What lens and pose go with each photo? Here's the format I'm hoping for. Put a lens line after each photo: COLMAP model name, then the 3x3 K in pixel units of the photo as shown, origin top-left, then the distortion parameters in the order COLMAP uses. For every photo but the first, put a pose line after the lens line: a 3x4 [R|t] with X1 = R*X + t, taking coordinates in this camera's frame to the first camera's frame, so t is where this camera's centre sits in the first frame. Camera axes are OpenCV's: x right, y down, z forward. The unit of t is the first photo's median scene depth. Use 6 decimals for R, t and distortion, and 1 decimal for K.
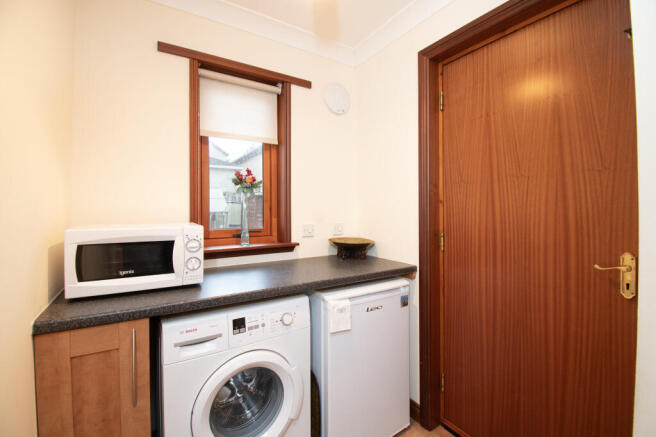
lens RADIAL K [[282.4, 0, 330.3], [0, 282.4, 203.2], [0, 0, 1]] dist [0.000478, -0.000067]
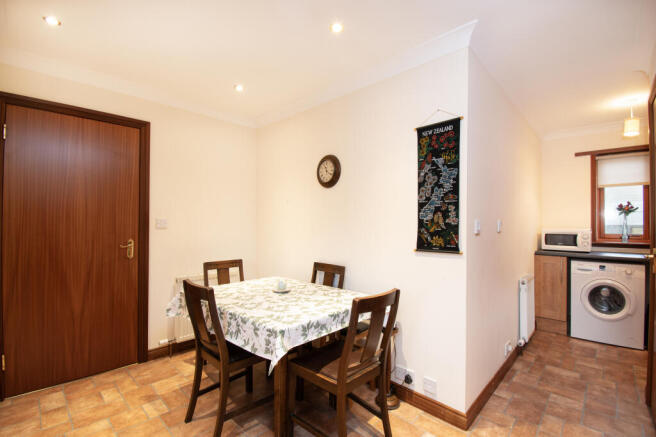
lens RADIAL K [[298.1, 0, 339.5], [0, 298.1, 218.0], [0, 0, 1]] dist [-0.000495, -0.000428]
pose [[0.223354, -0.004917, -0.974725, 1.717366], [0.004275, 0.999983, -0.004065, -0.019149], [0.974728, -0.003259, 0.223371, -1.853360]]
